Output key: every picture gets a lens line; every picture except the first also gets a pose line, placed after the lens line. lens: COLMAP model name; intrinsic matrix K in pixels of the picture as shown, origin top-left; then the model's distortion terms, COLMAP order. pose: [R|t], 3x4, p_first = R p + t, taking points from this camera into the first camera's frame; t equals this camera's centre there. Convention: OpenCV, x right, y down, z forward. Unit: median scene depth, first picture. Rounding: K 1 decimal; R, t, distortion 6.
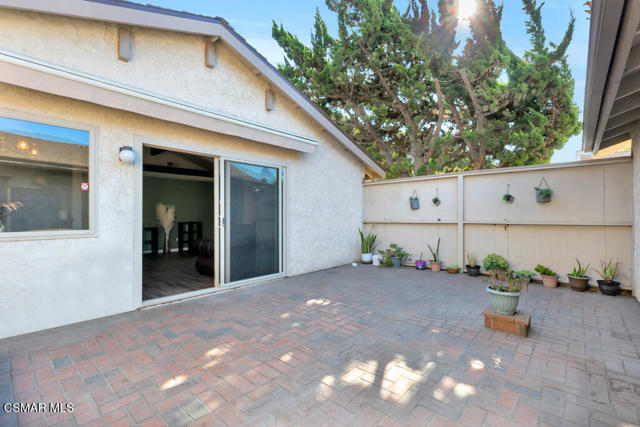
lens RADIAL K [[290.7, 0, 320.3], [0, 290.7, 213.7], [0, 0, 1]] dist [0.001854, 0.000975]
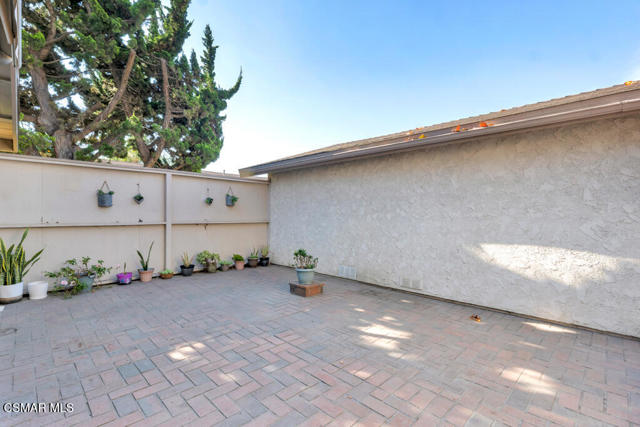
lens RADIAL K [[290.7, 0, 320.4], [0, 290.7, 216.1], [0, 0, 1]] dist [0.001854, 0.000975]
pose [[0.048273, 0.000275, 0.998834, -0.705658], [-0.012982, 0.999916, 0.000352, 0.000470], [-0.998750, -0.012984, 0.048272, 0.746439]]
